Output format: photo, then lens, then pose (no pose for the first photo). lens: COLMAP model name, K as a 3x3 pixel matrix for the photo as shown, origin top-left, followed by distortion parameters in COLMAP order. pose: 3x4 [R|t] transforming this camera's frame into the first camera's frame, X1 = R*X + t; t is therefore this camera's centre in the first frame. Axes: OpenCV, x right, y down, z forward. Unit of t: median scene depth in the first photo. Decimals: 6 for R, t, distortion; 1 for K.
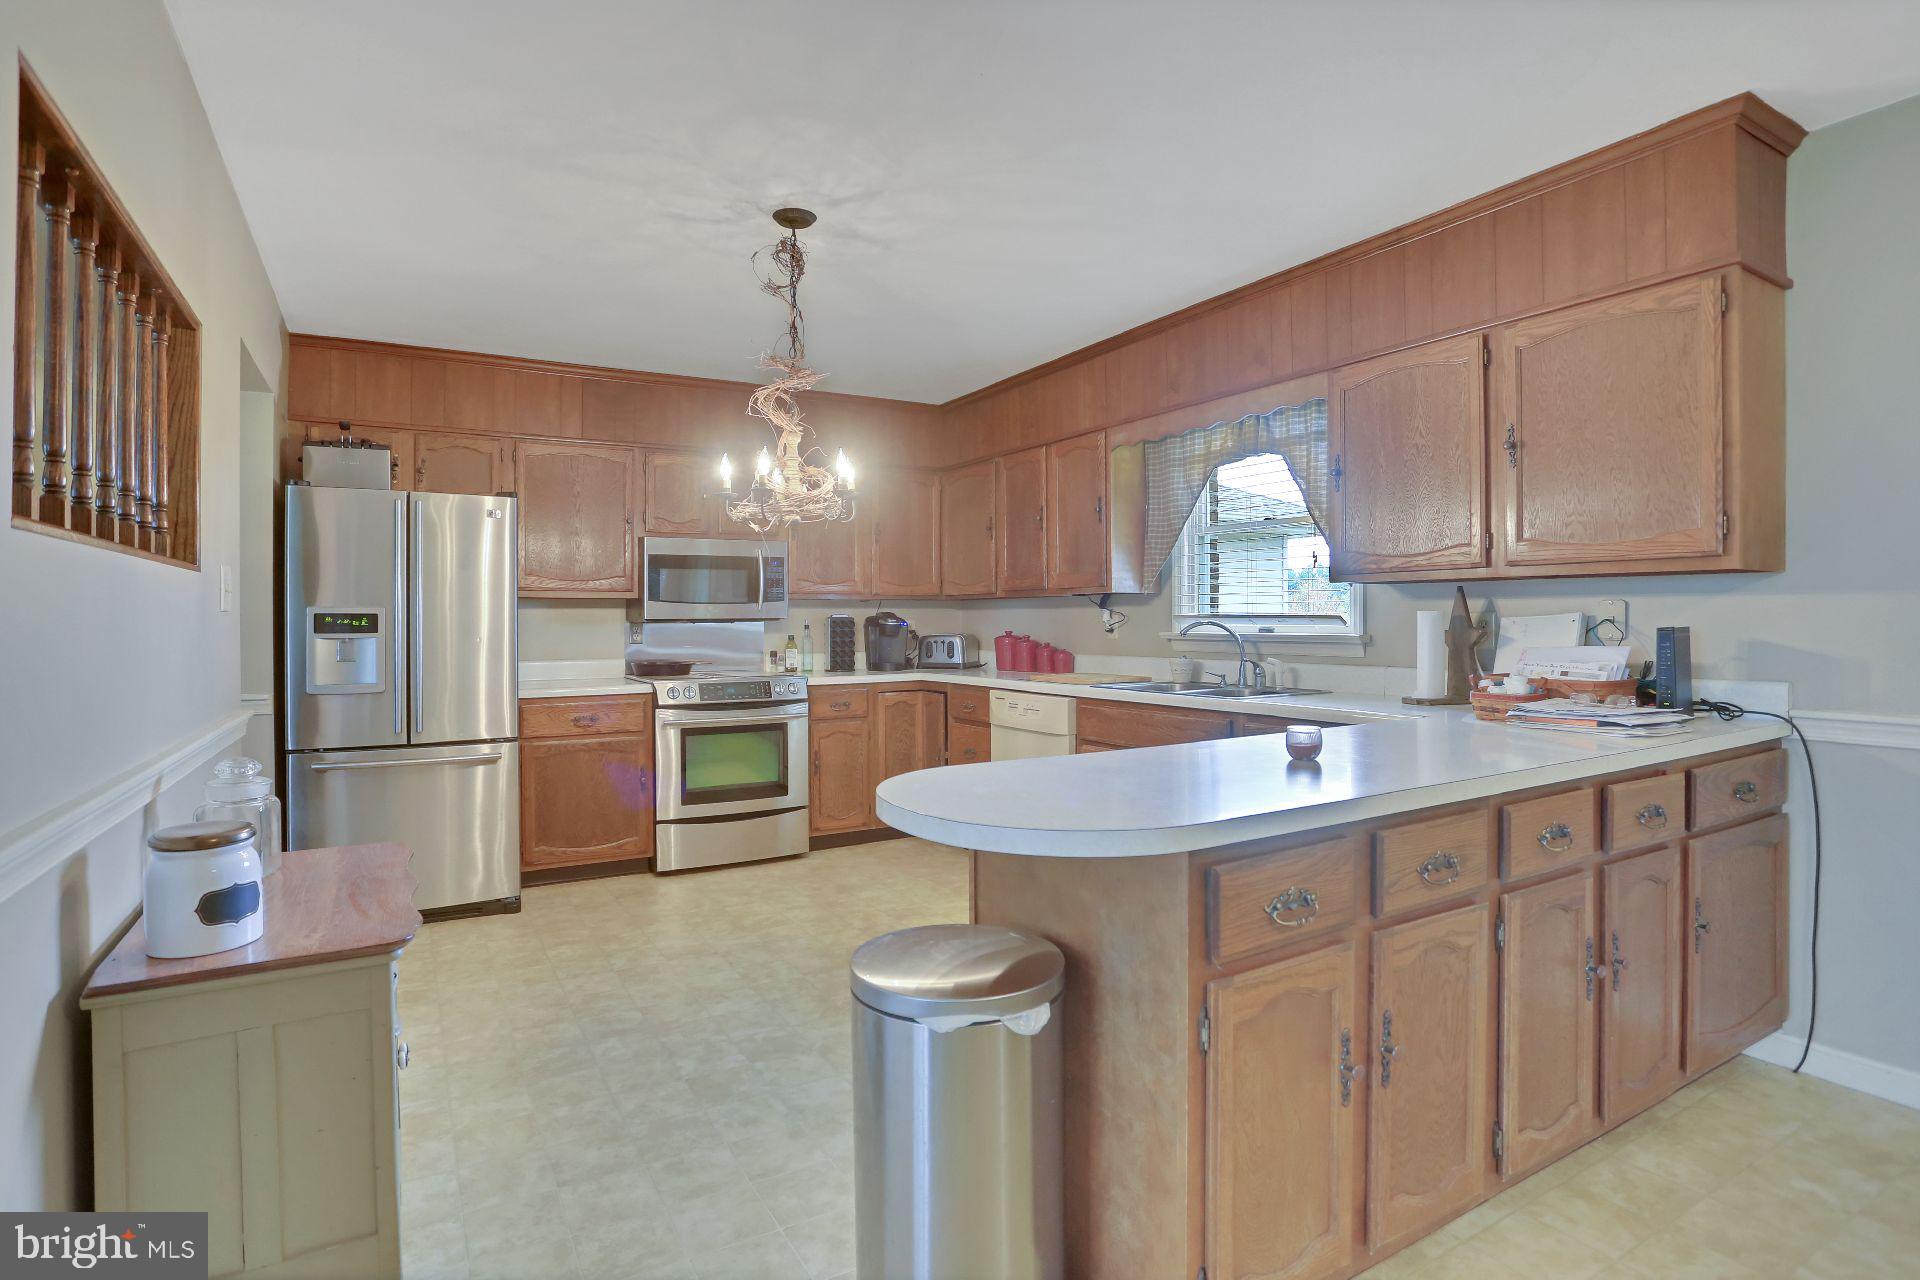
lens RADIAL K [[958.9, 0, 955.2], [0, 958.9, 627.8], [0, 0, 1]] dist [-0.059884, 0.024464]
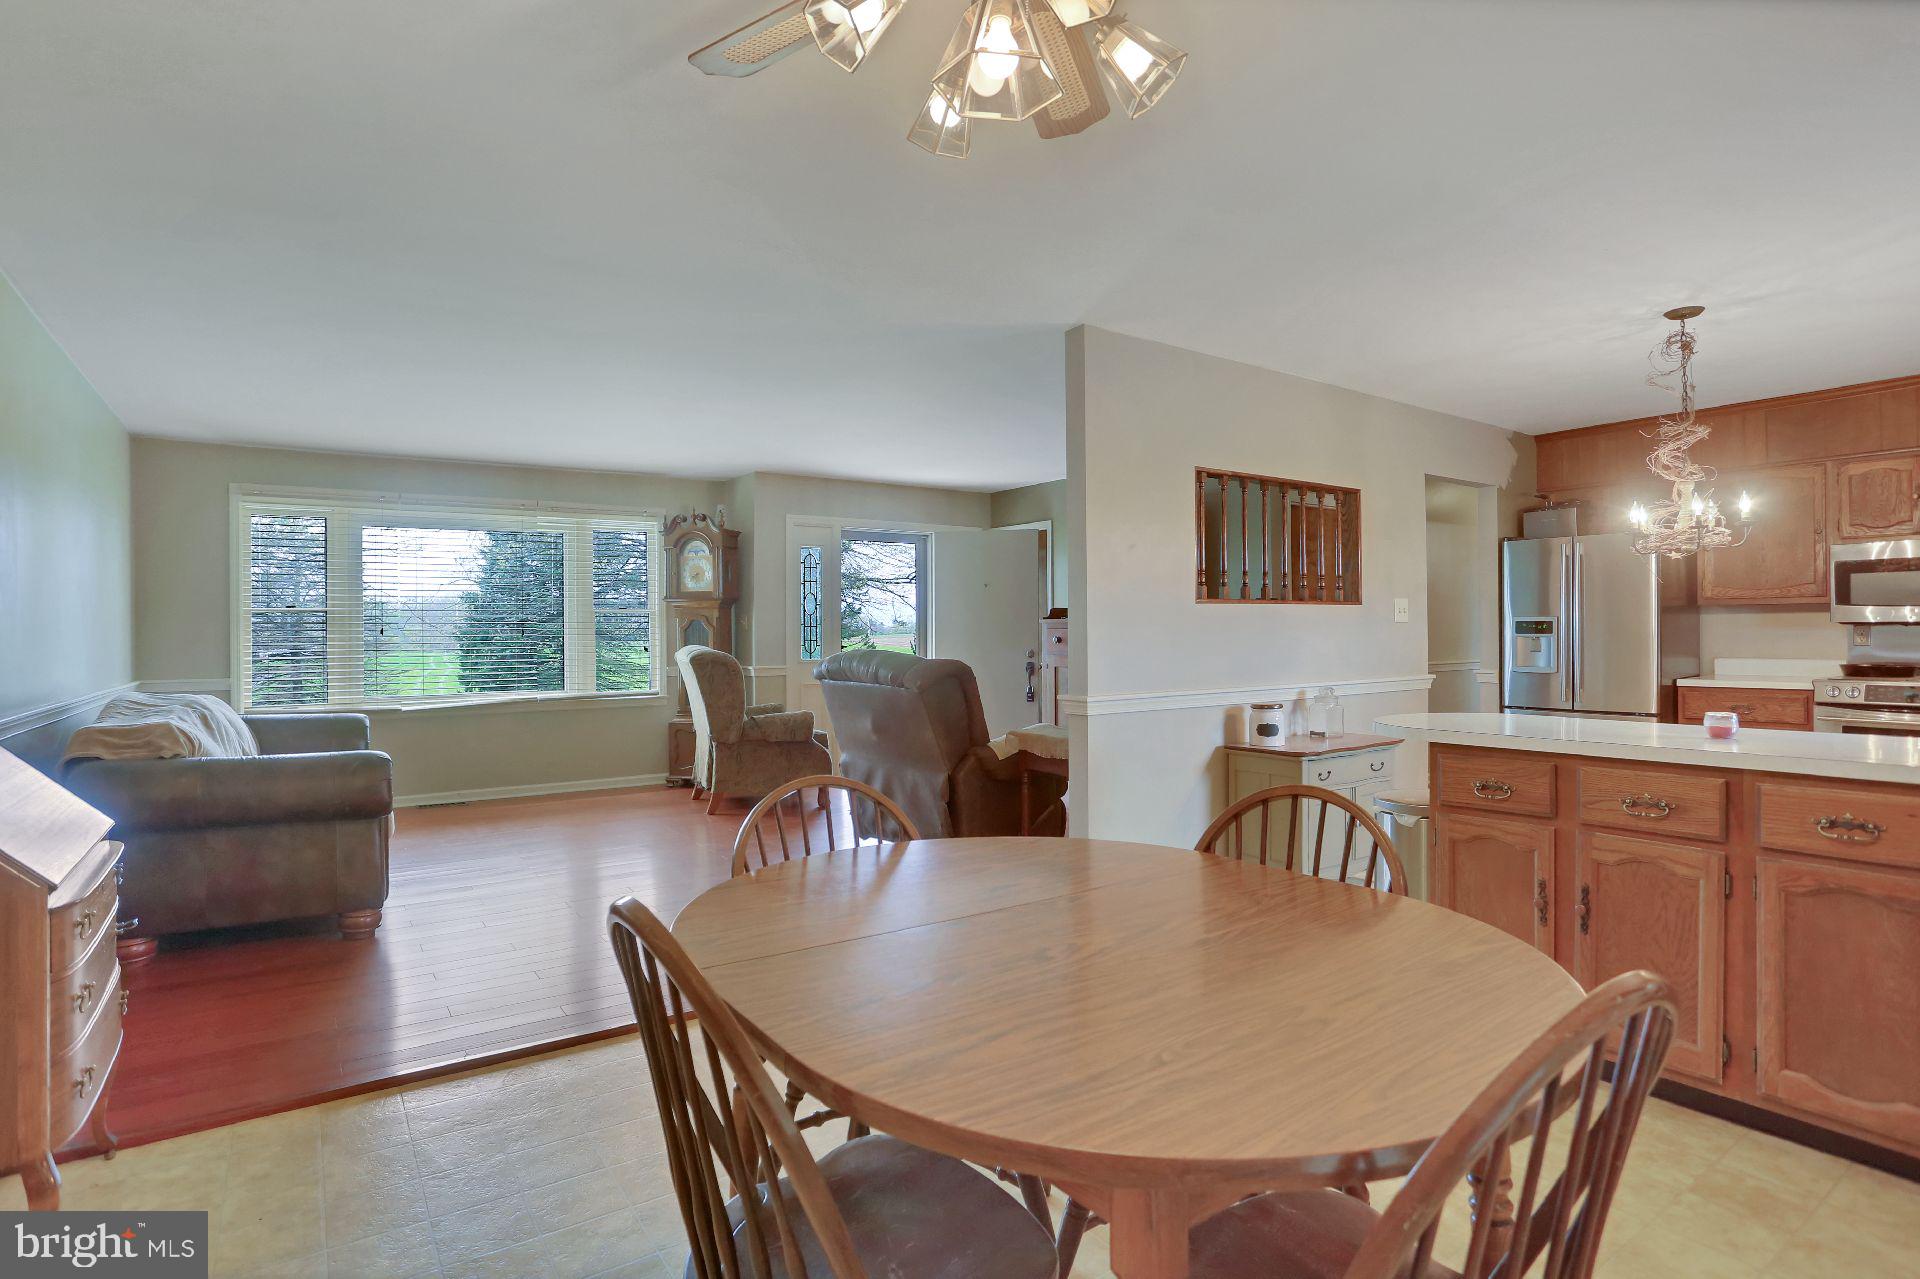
lens RADIAL K [[958.9, 0, 974.4], [0, 958.9, 640.5], [0, 0, 1]] dist [-0.059884, 0.024464]
pose [[0.089574, 0.013462, -0.995889, 0.684349], [0.002393, 0.999903, 0.013732, -0.005737], [0.995977, -0.003613, 0.089533, -0.049172]]
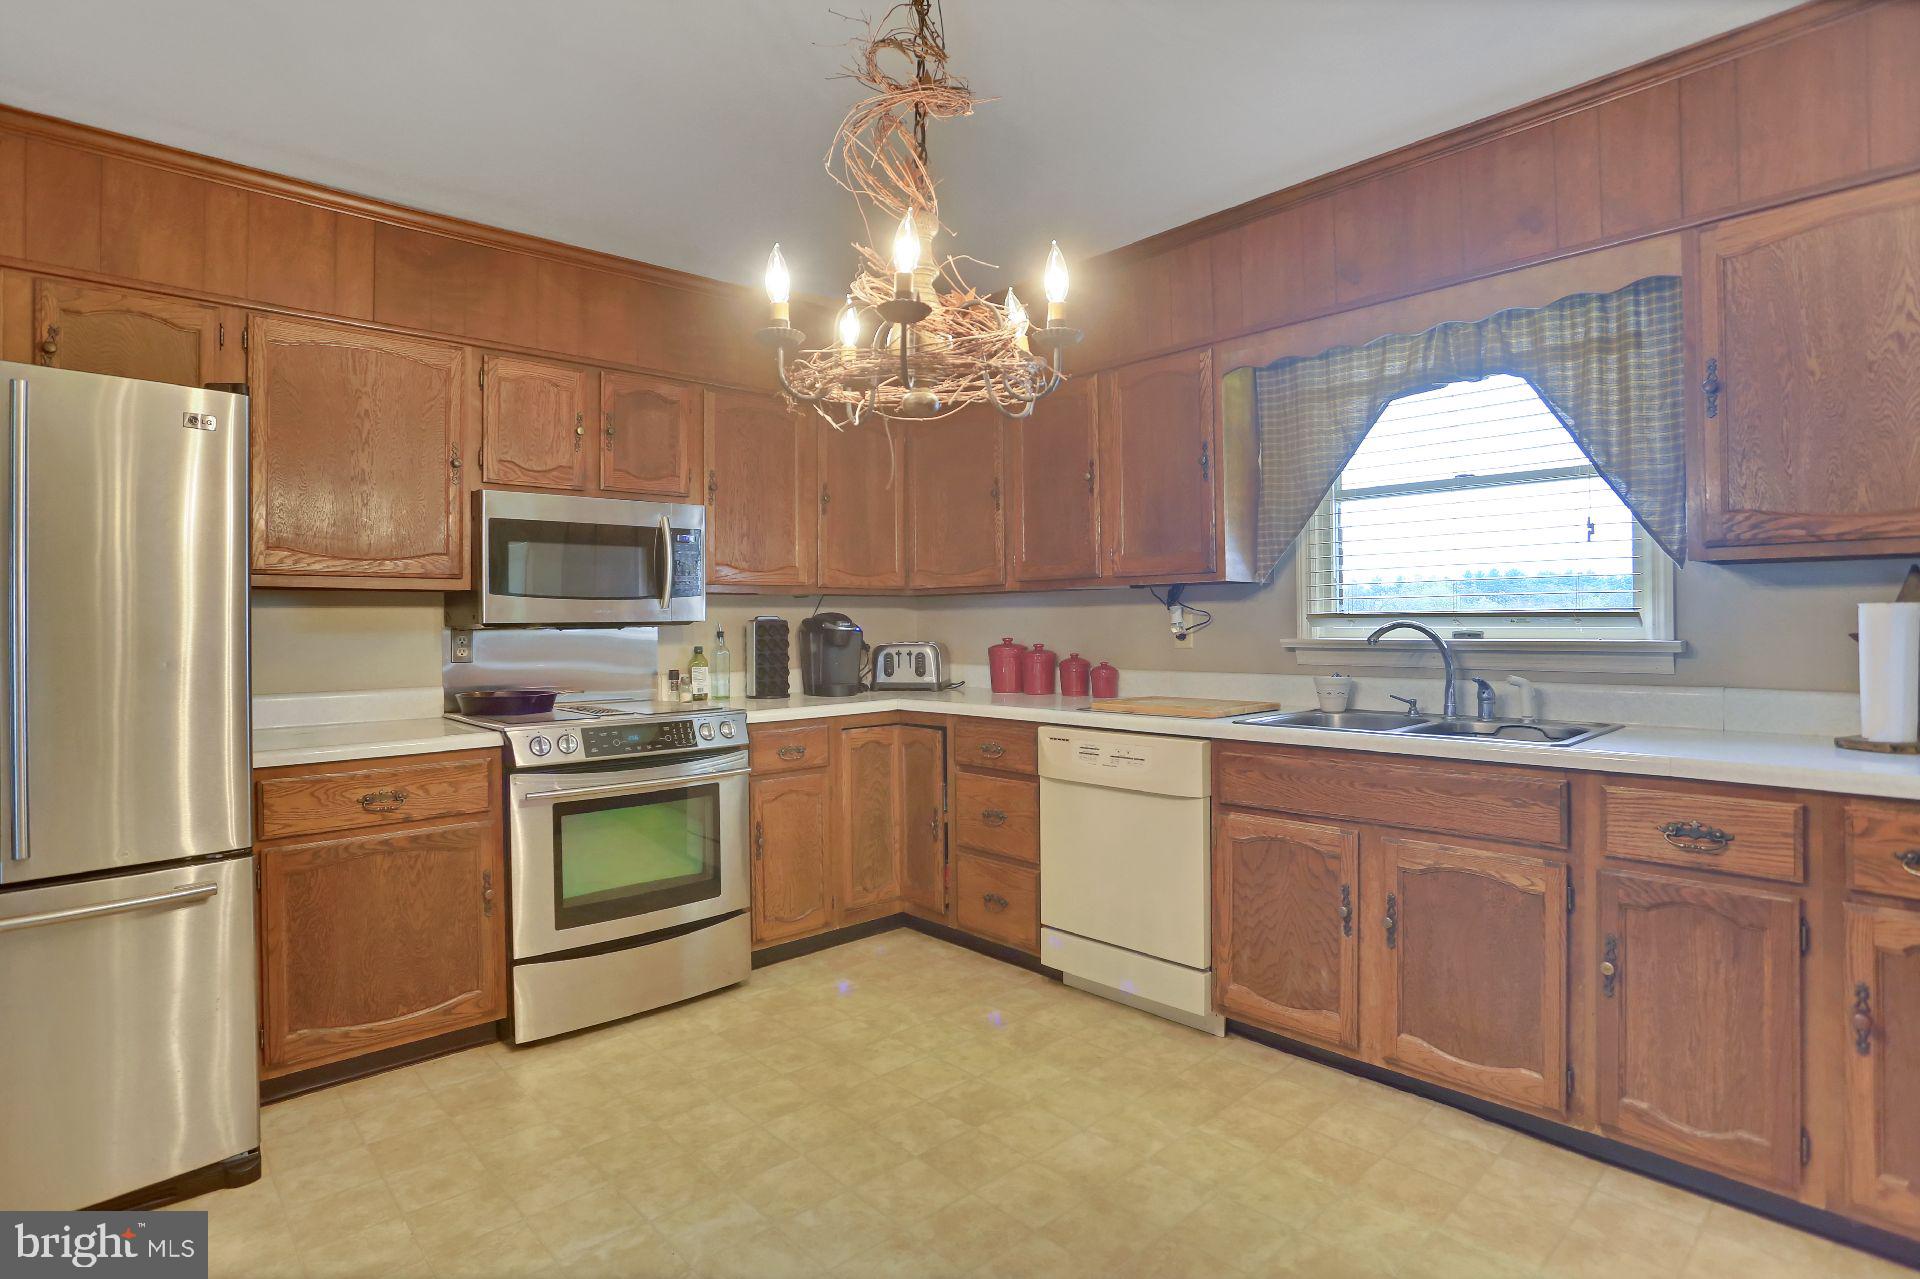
lens RADIAL K [[958.9, 0, 952.7], [0, 958.9, 624.2], [0, 0, 1]] dist [-0.059884, 0.024464]
pose [[0.978031, -0.004991, 0.208398, -0.173917], [0.006795, 0.999945, -0.007944, -0.002018], [-0.208347, 0.009185, 0.978012, 0.378846]]
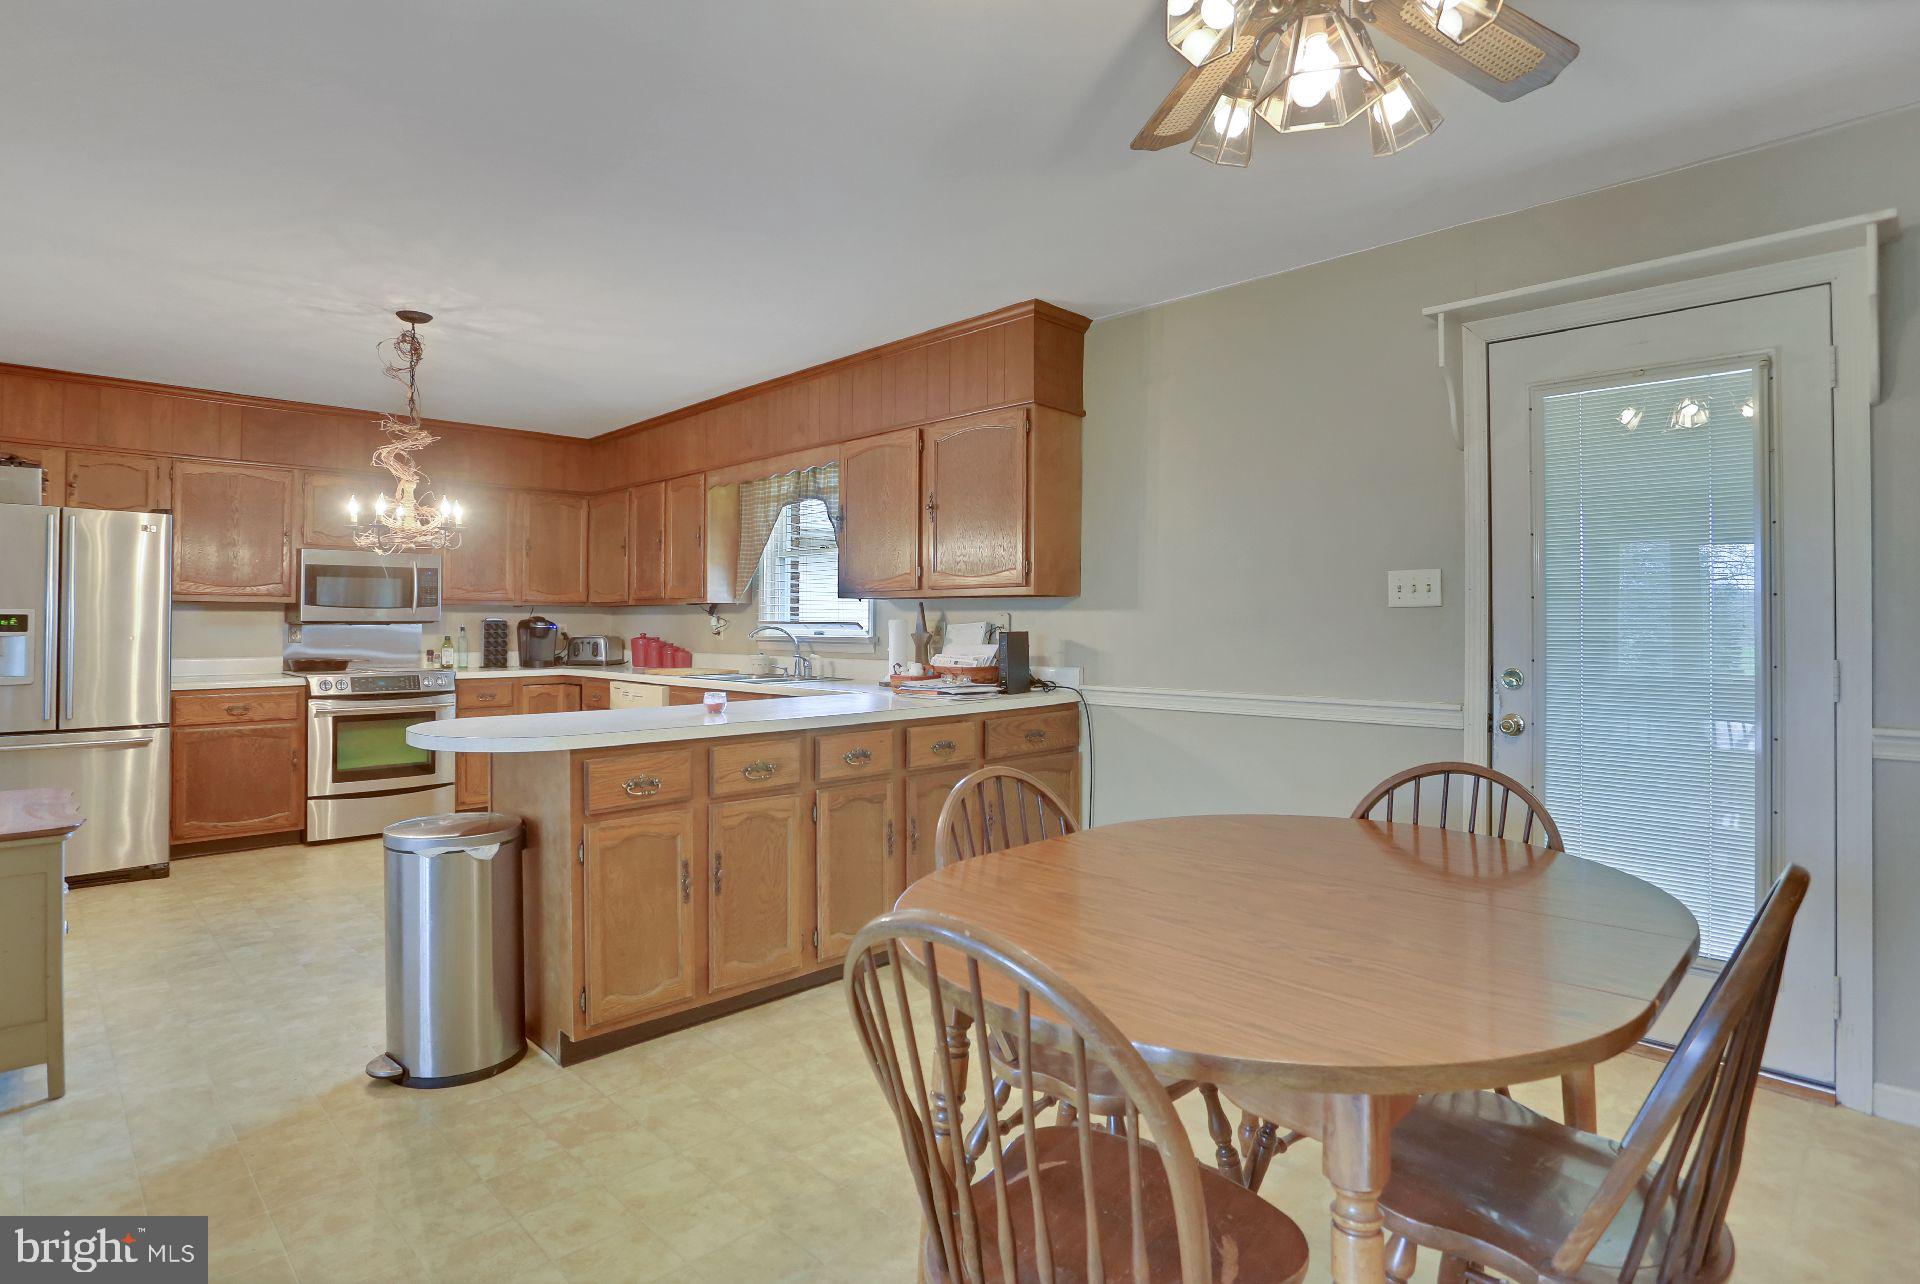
lens RADIAL K [[958.9, 0, 931.5], [0, 958.9, 615.2], [0, 0, 1]] dist [-0.059884, 0.024464]
pose [[0.970361, 0.008530, 0.241511, 0.147829], [-0.004460, 0.999839, -0.017397, 0.000051], [-0.241620, 0.015805, 0.970242, -0.293677]]
